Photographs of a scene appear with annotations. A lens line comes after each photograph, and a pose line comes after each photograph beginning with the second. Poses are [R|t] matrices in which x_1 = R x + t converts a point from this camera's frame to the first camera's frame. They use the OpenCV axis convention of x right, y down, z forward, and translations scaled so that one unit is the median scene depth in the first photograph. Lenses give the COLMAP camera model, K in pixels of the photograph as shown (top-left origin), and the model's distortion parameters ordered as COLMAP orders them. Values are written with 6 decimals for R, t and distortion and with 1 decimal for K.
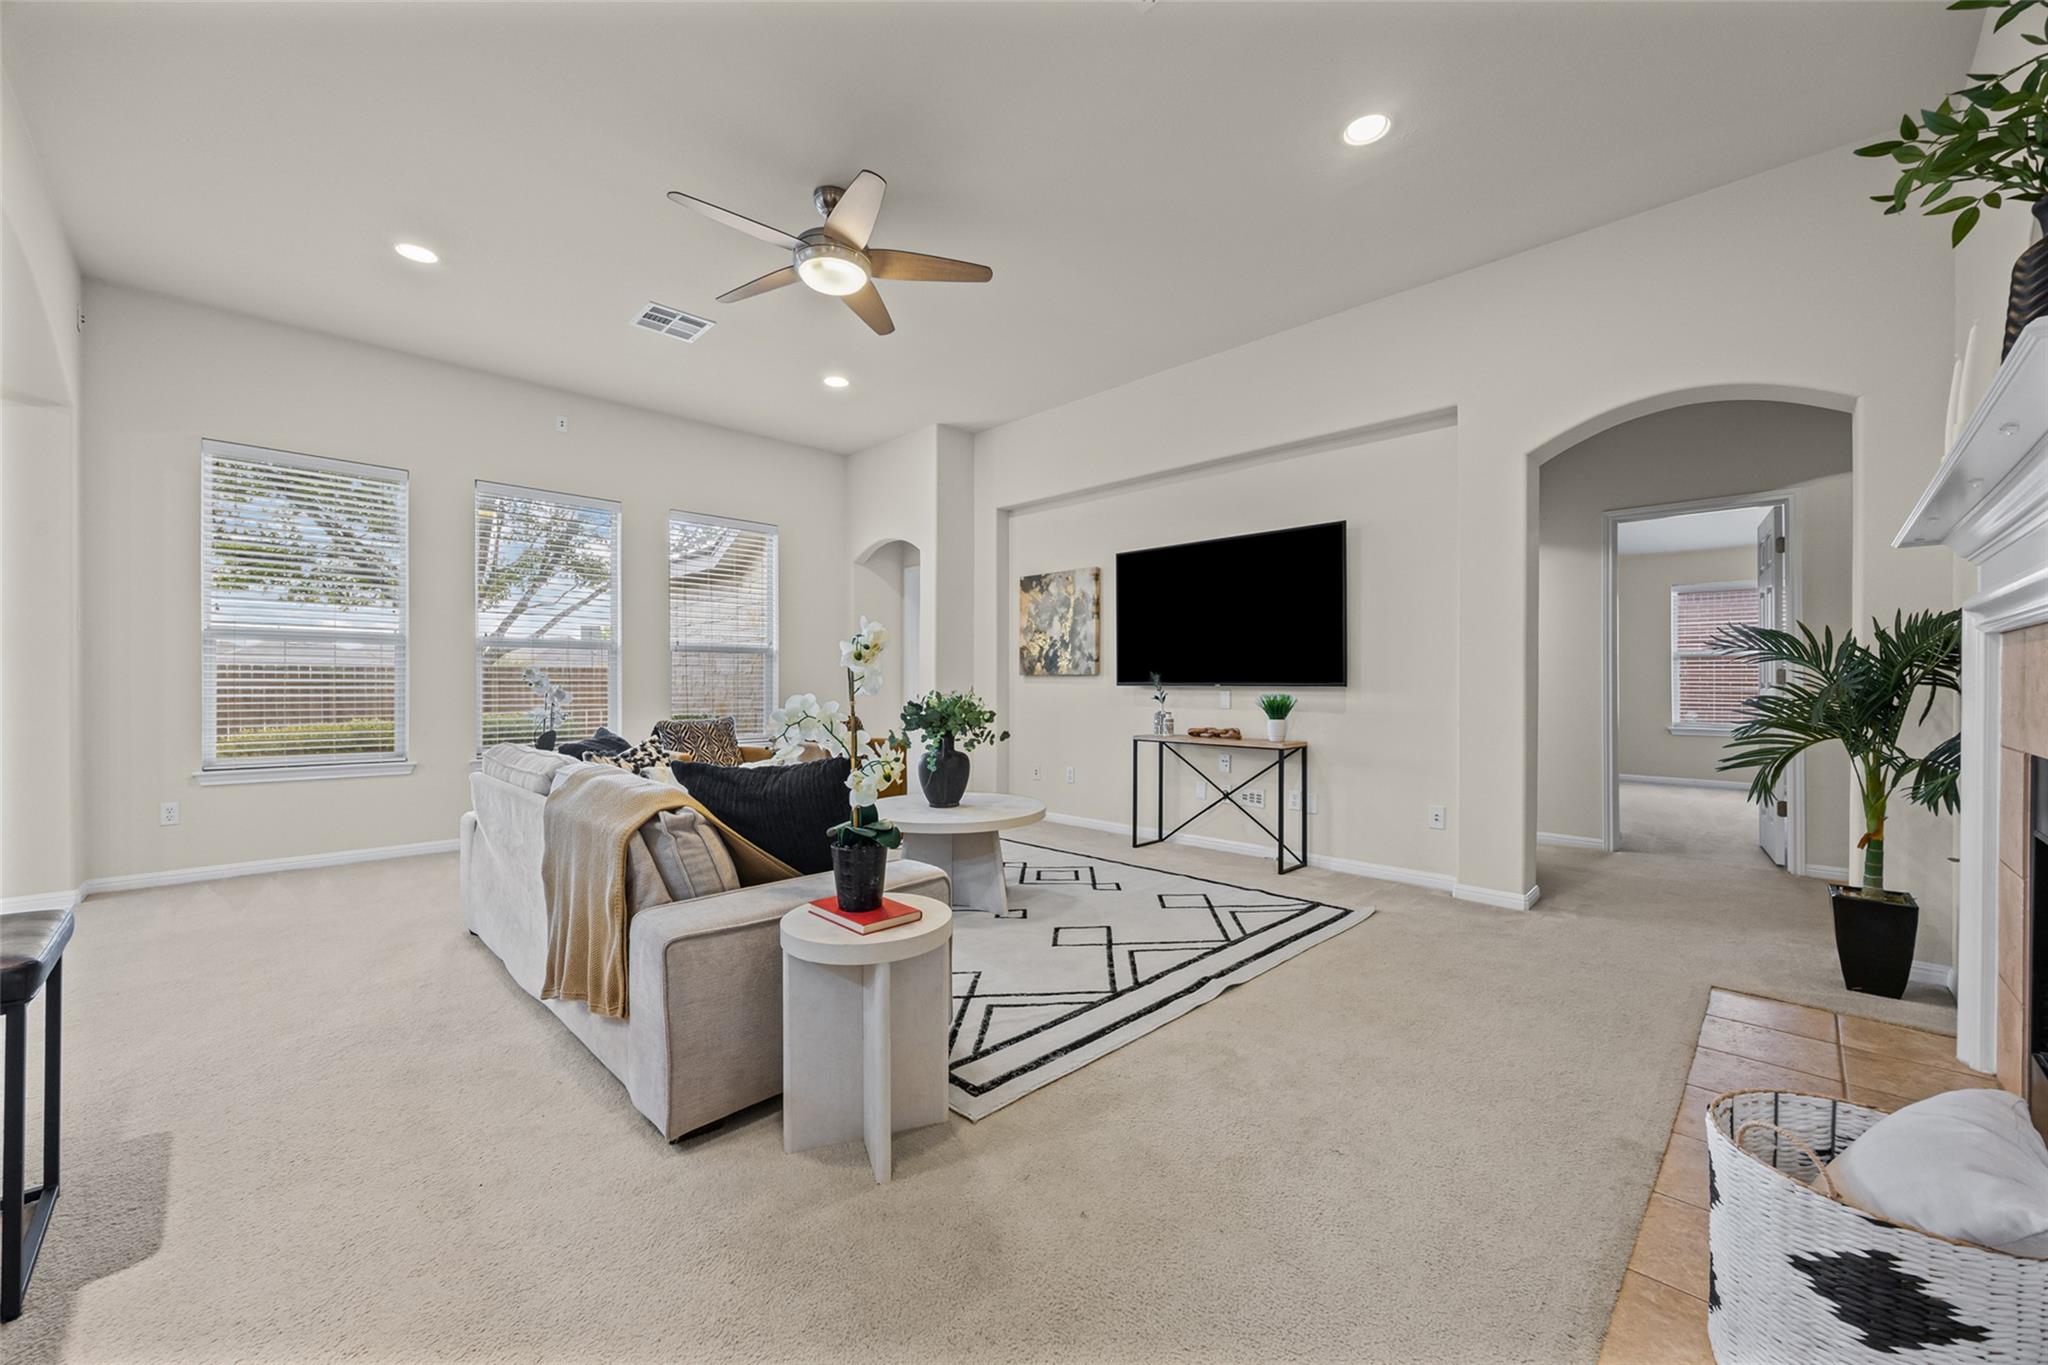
lens RADIAL K [[800.3, 0, 1016.7], [0, 800.3, 681.2], [0, 0, 1]] dist [-0.000559, 0.000019]
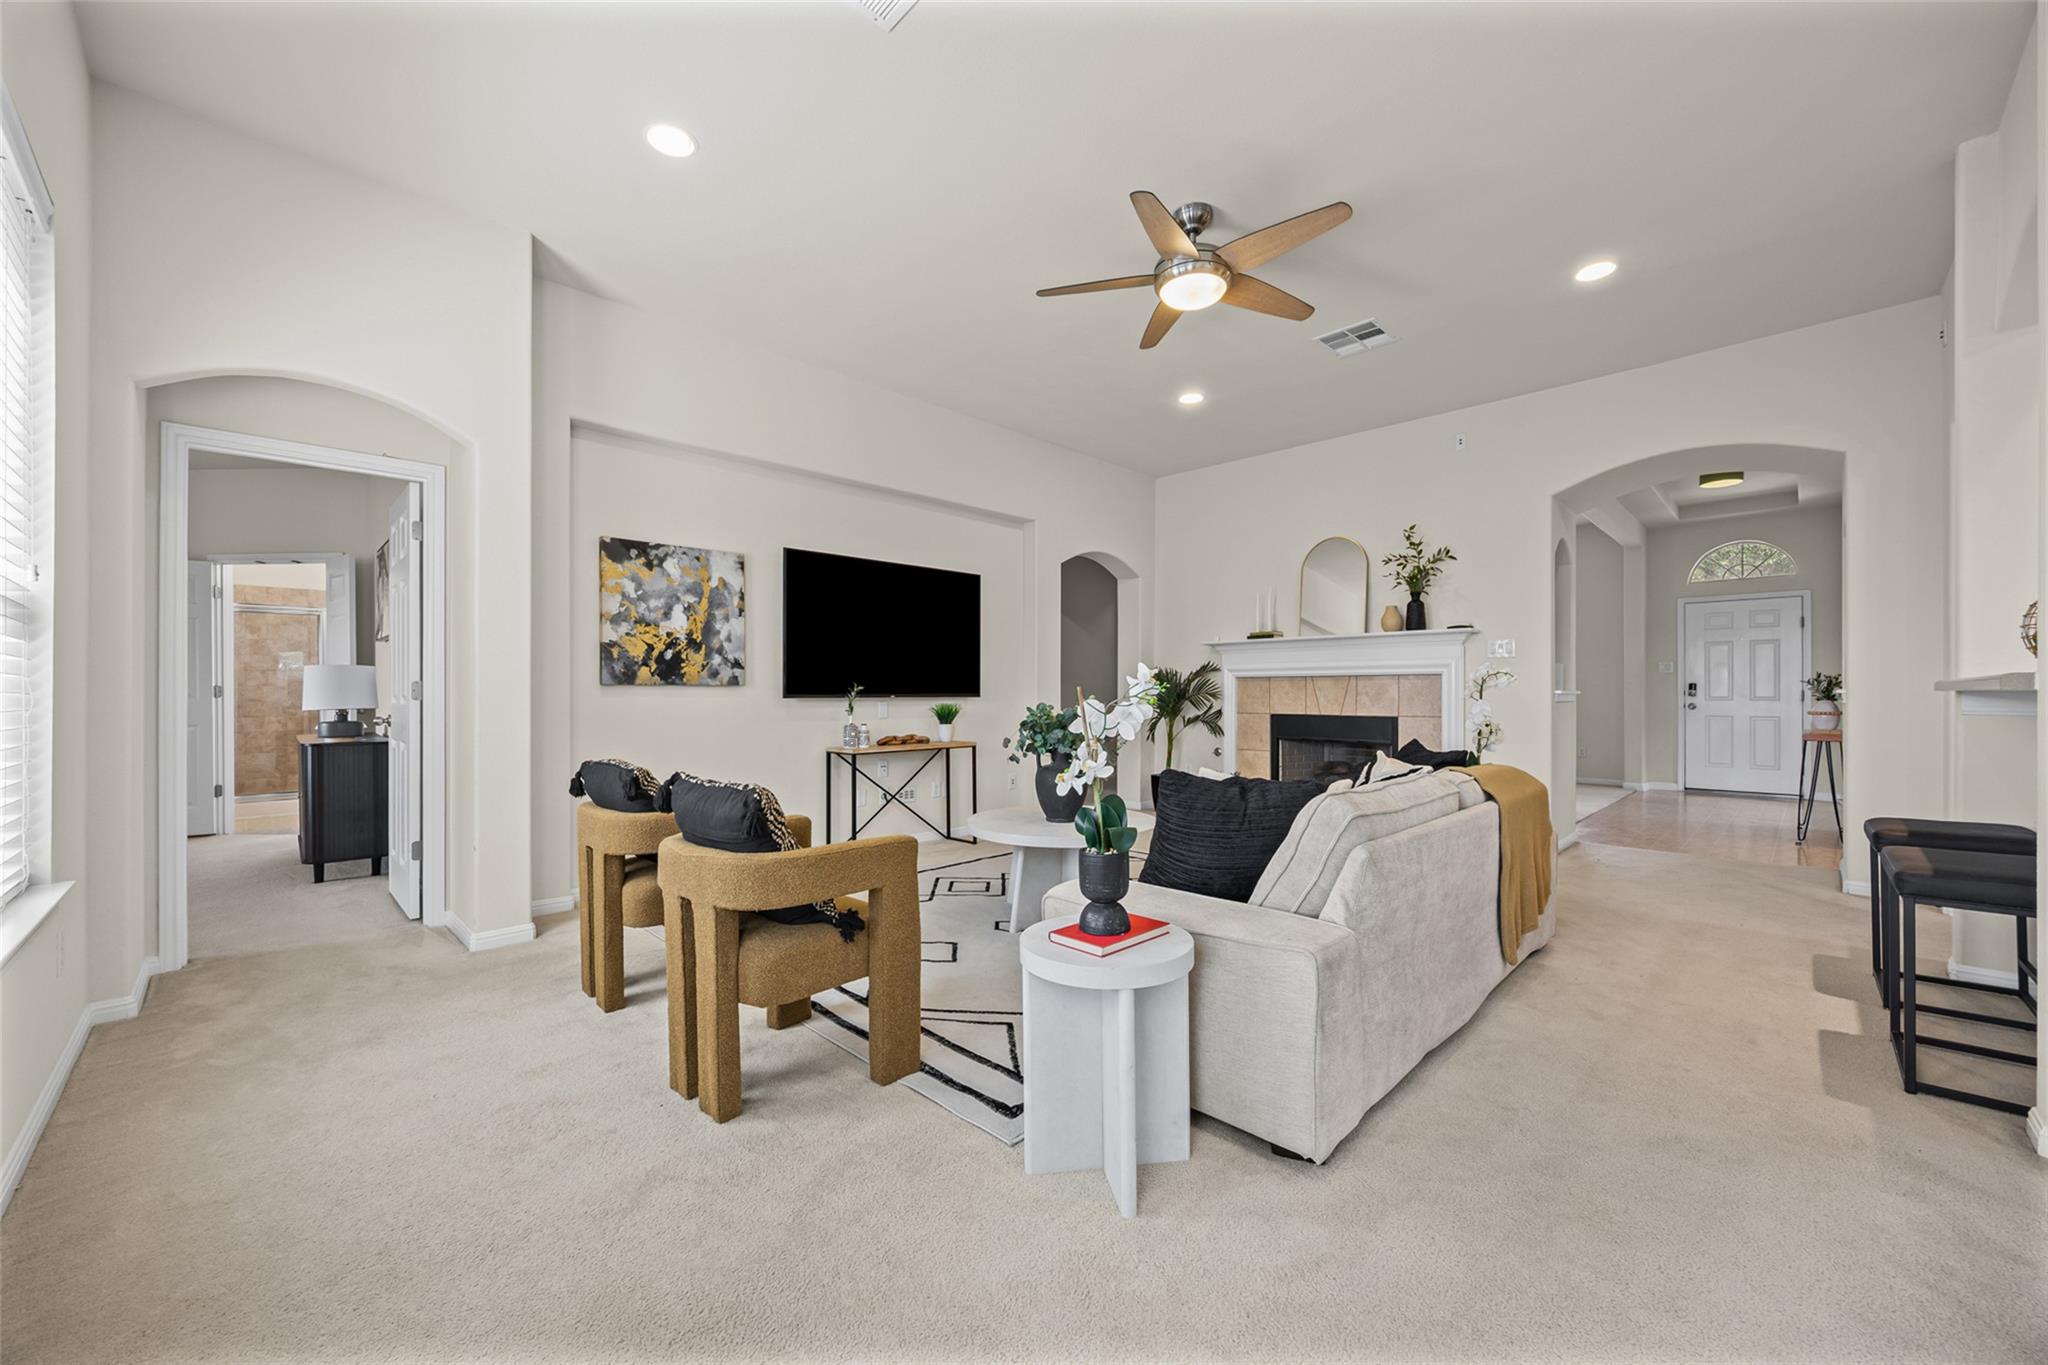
lens RADIAL K [[800.3, 0, 1035.1], [0, 800.3, 693.6], [0, 0, 1]] dist [-0.000559, 0.000019]
pose [[-0.006941, -0.003216, 0.999971, -0.711246], [0.000549, 0.999995, 0.003220, -0.001802], [-0.999976, 0.000571, -0.006939, 0.690890]]
